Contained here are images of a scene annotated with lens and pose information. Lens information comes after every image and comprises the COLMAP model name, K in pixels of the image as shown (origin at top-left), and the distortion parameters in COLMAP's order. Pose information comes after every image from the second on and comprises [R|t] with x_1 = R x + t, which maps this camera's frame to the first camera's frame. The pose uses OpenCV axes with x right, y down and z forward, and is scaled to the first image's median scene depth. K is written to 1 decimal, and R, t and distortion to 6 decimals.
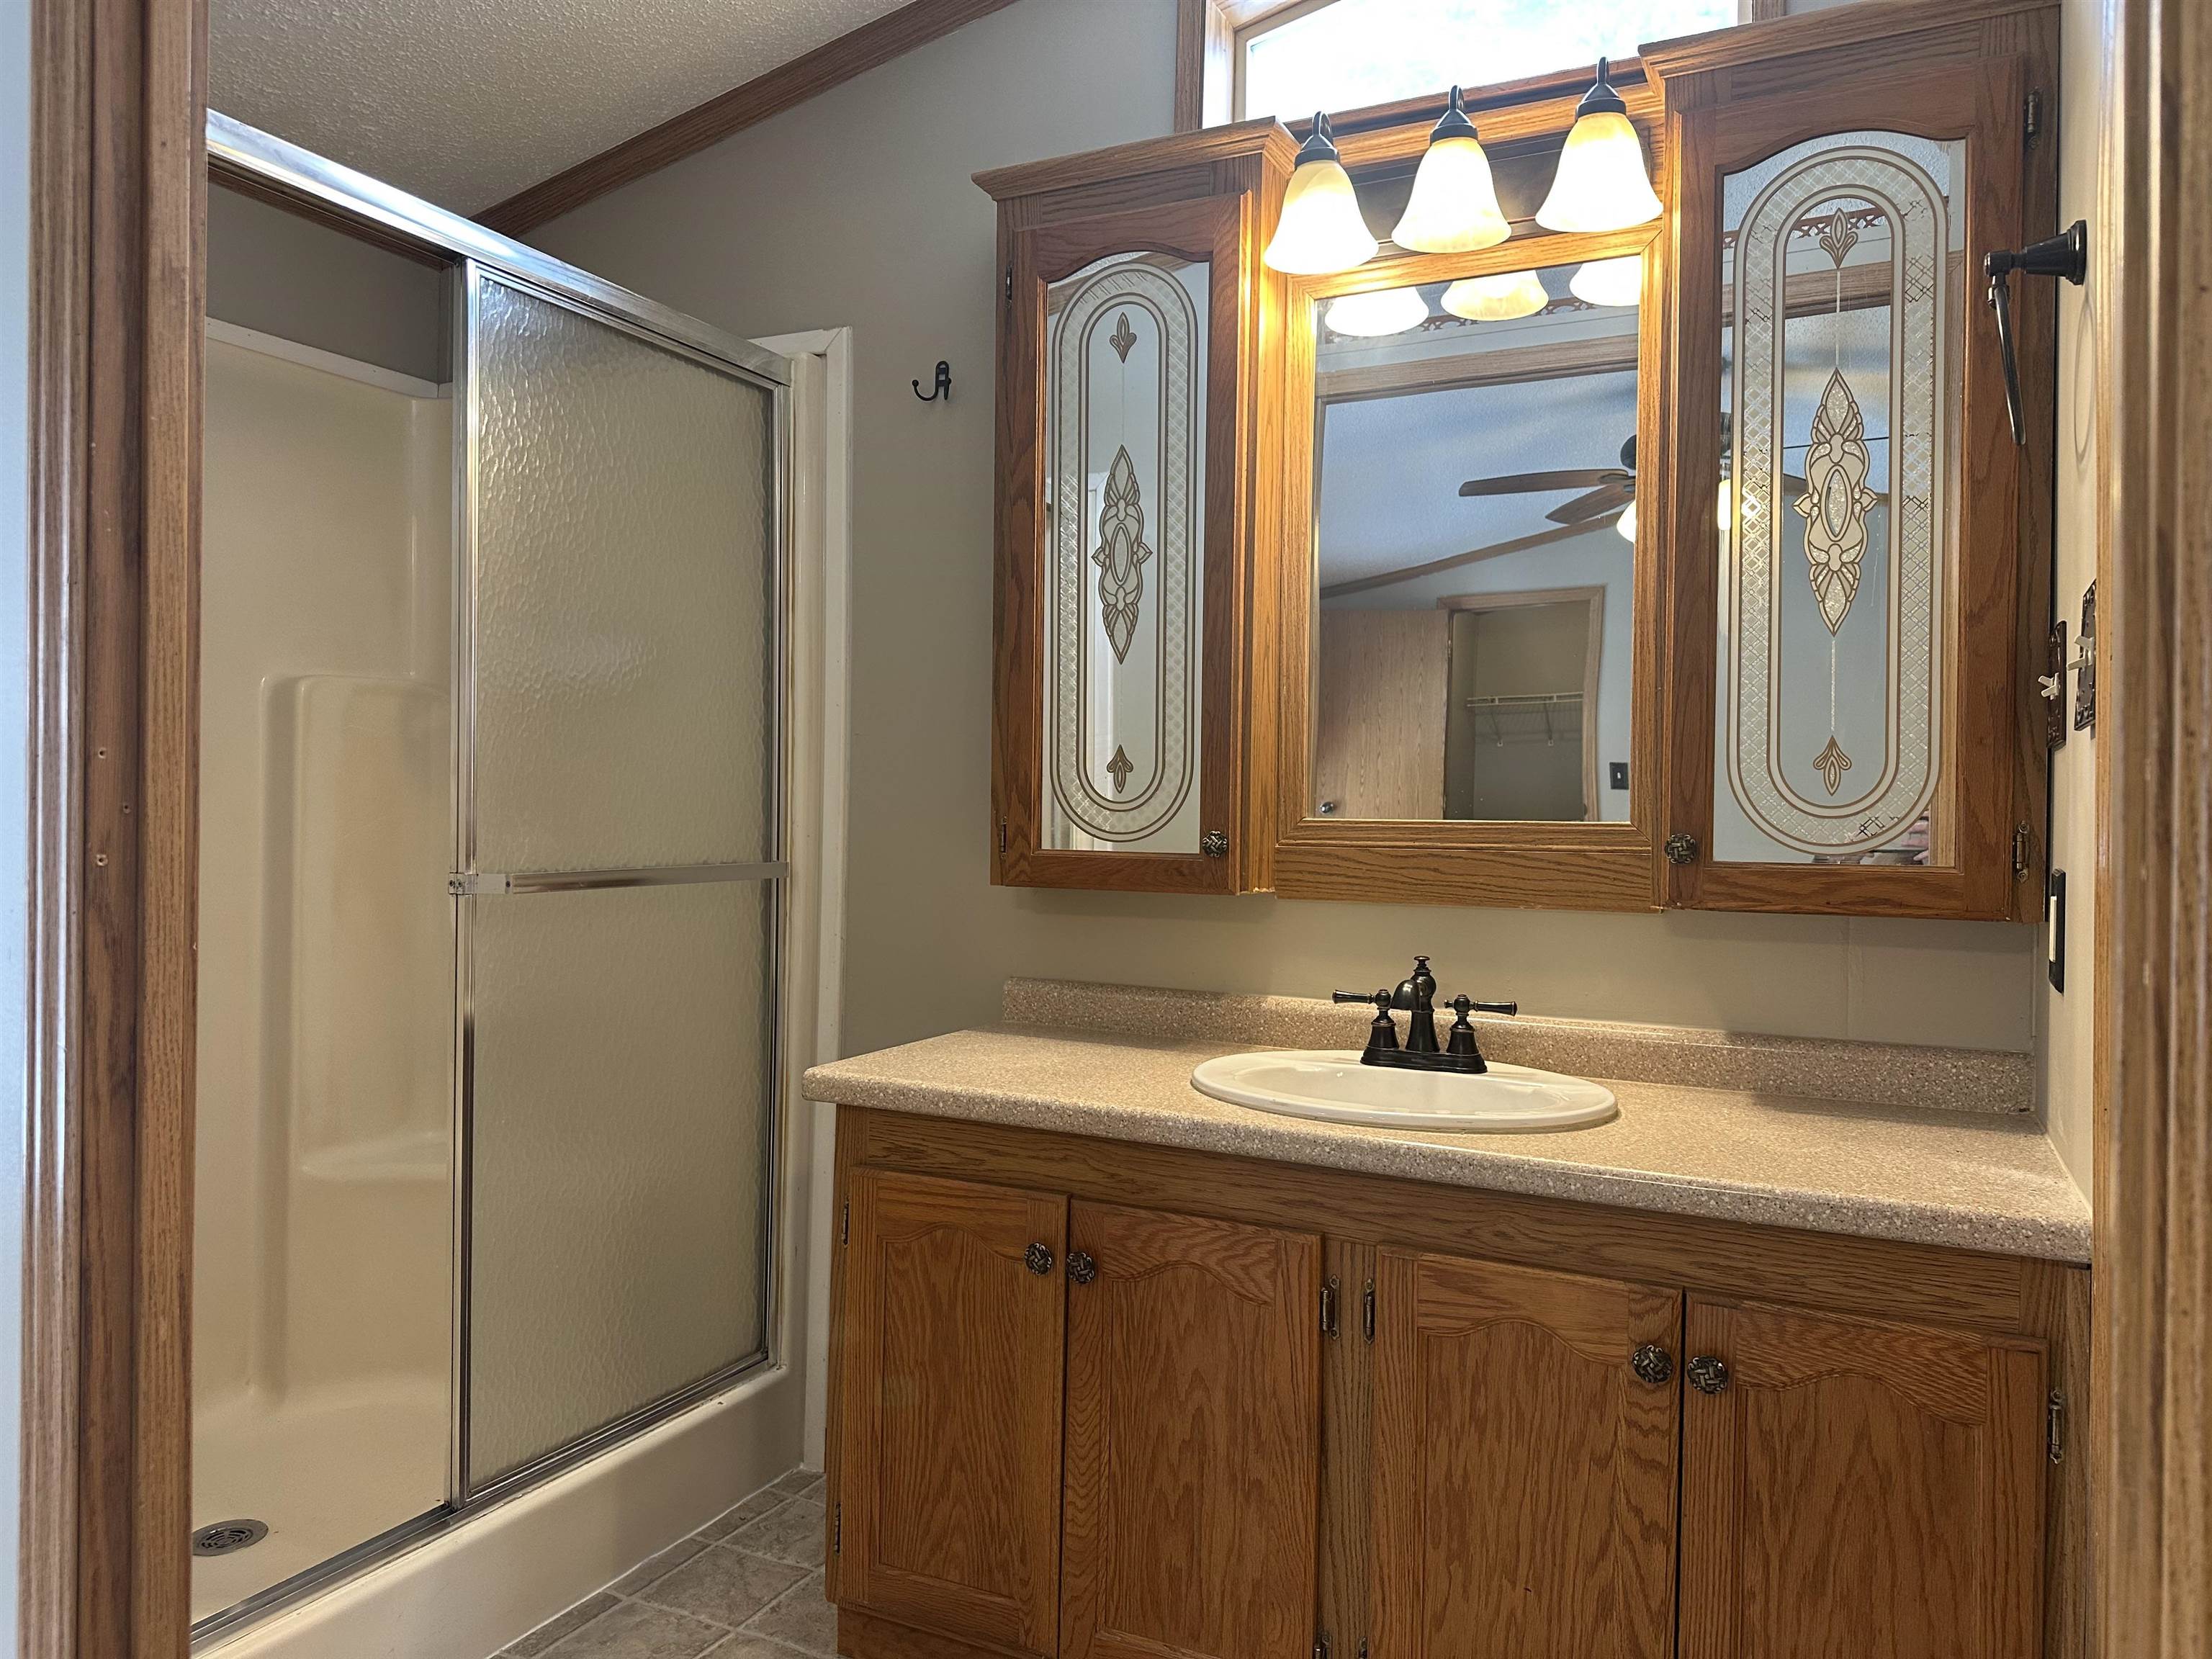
lens RADIAL K [[1543.7, 0, 1121.0], [0, 1543.7, 814.9], [0, 0, 1]] dist [0.072910, -0.095664]
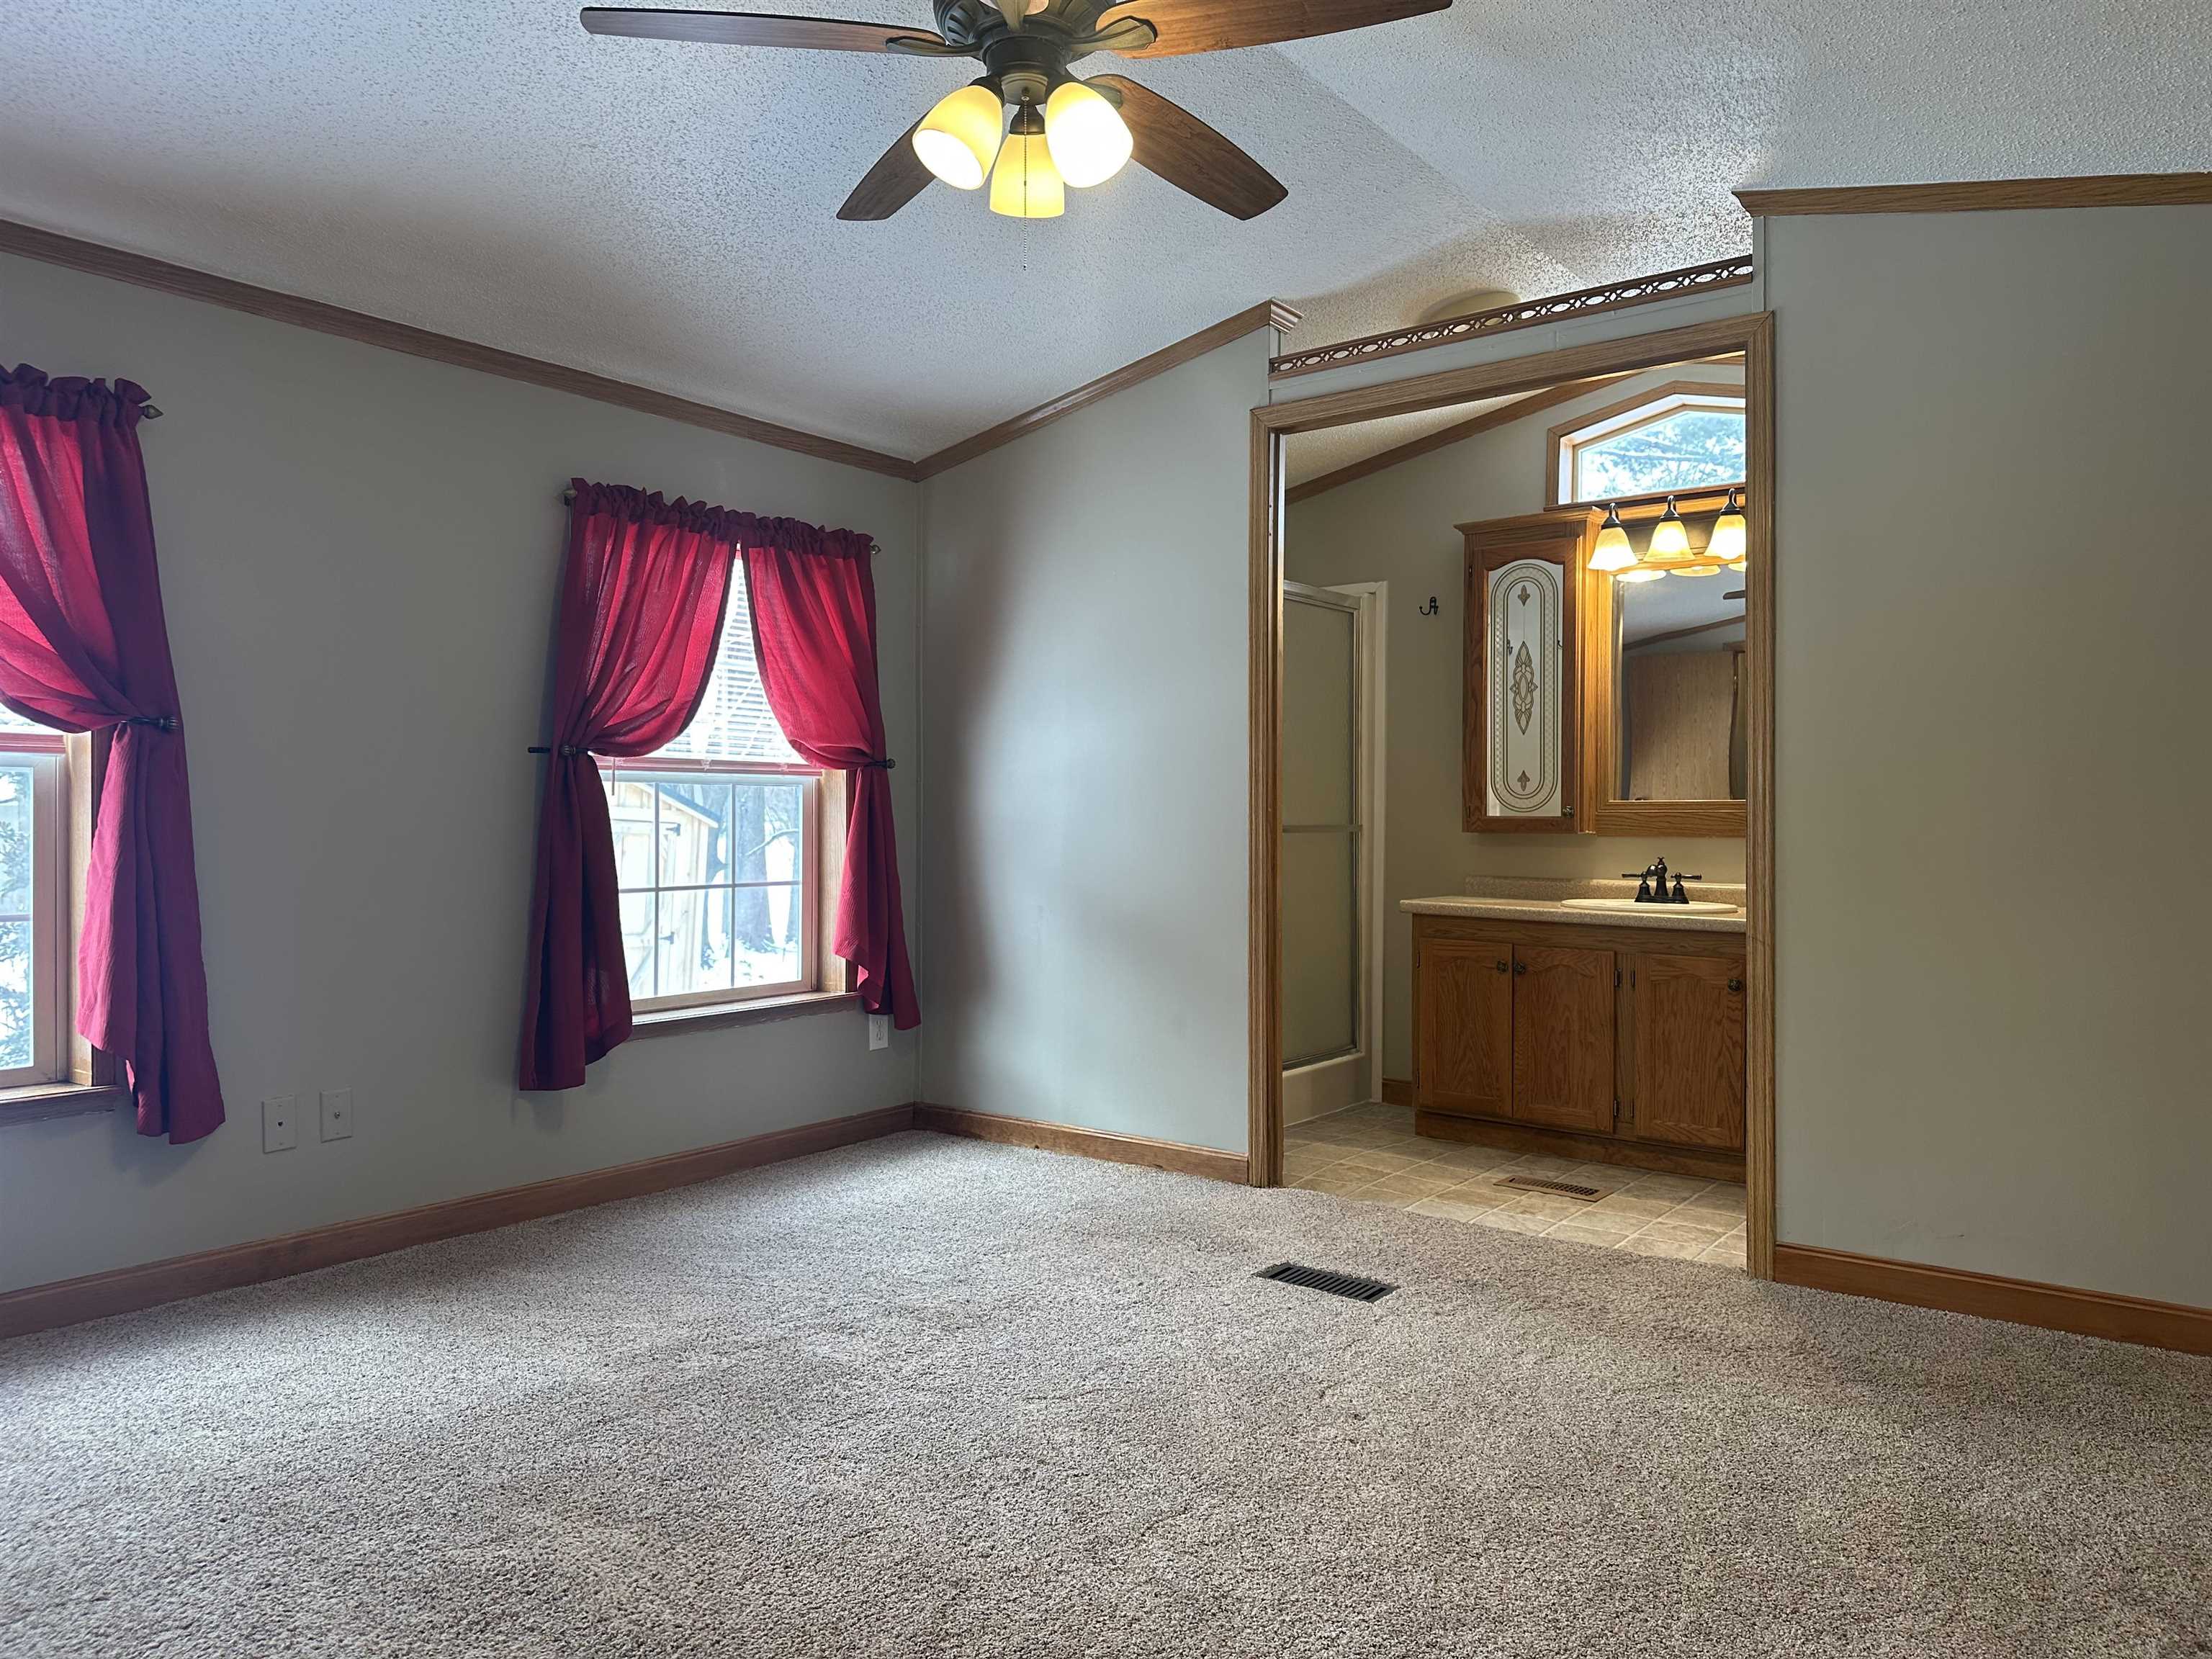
lens RADIAL K [[1543.7, 0, 1081.1], [0, 1543.7, 812.7], [0, 0, 1]] dist [0.072910, -0.095664]
pose [[0.975346, -0.010908, -0.220414, -0.153722], [0.009745, 0.999932, -0.006364, 0.030509], [0.220468, 0.004059, 0.975386, -1.603170]]
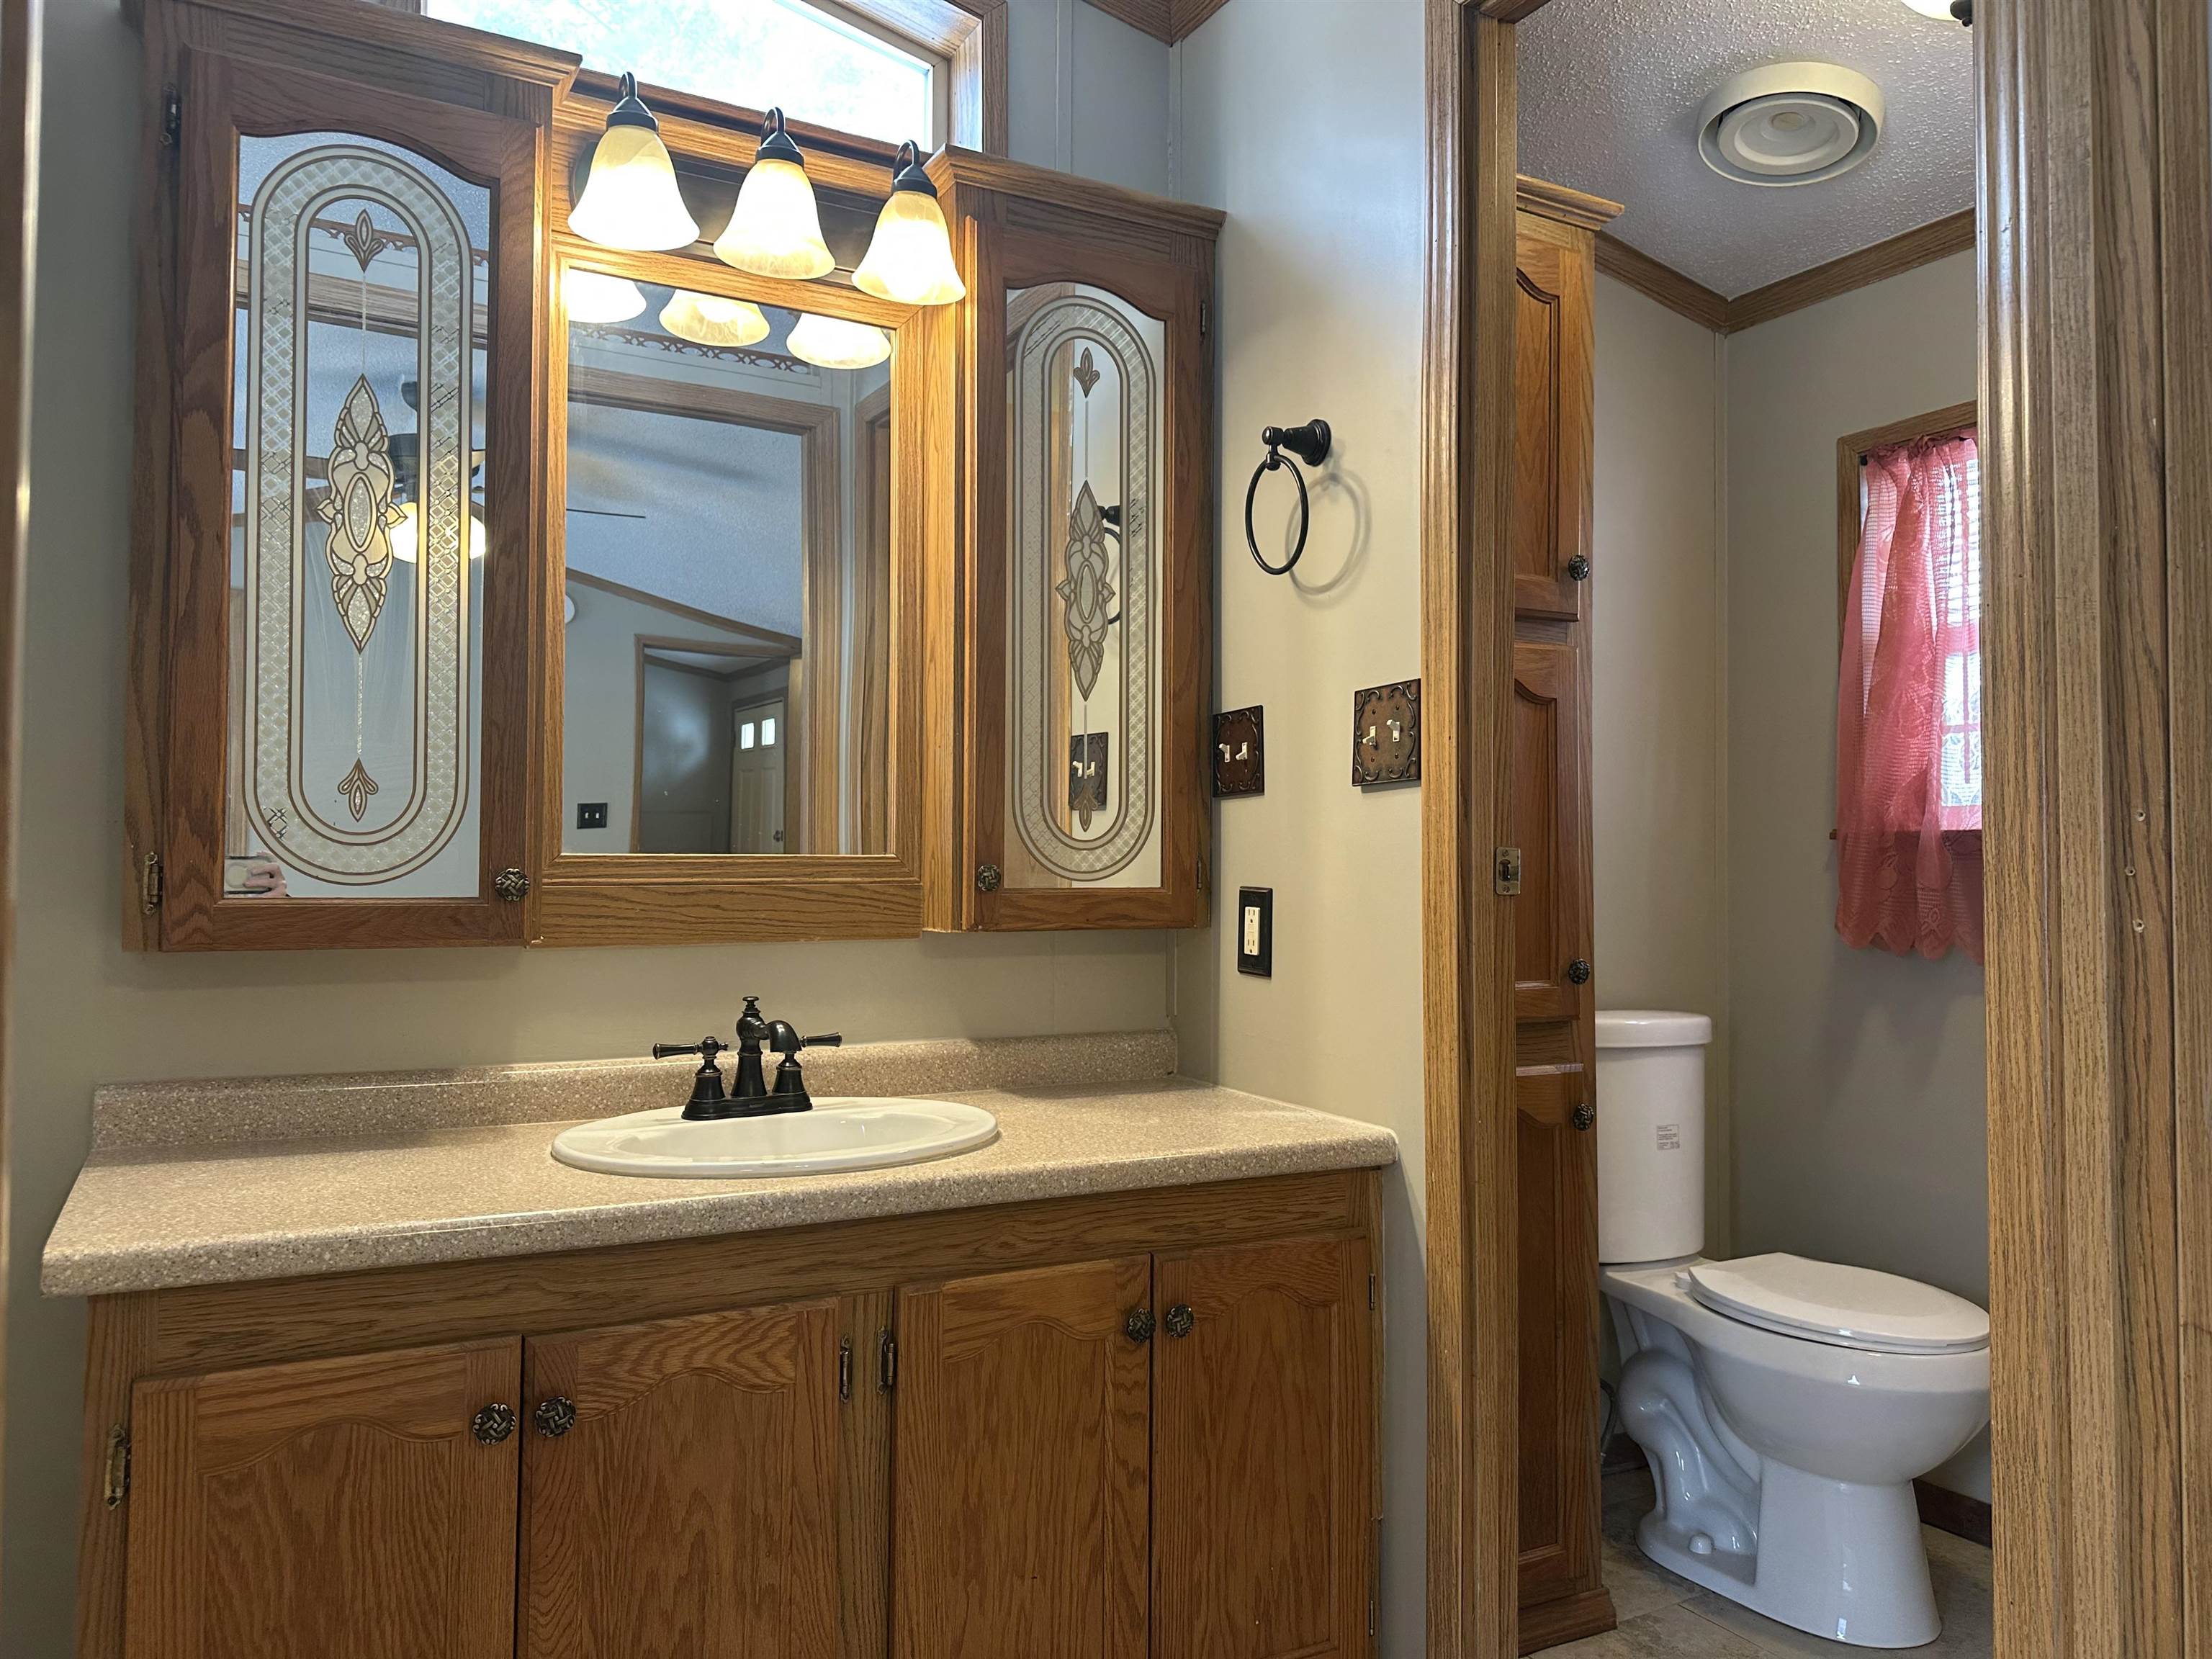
lens RADIAL K [[1543.7, 0, 1109.8], [0, 1543.7, 812.7], [0, 0, 1]] dist [0.072910, -0.095664]
pose [[0.591234, 0.013277, 0.806391, -0.464865], [0.002105, 0.999836, -0.018005, -0.004613], [-0.806497, 0.012343, 0.591109, 0.261454]]
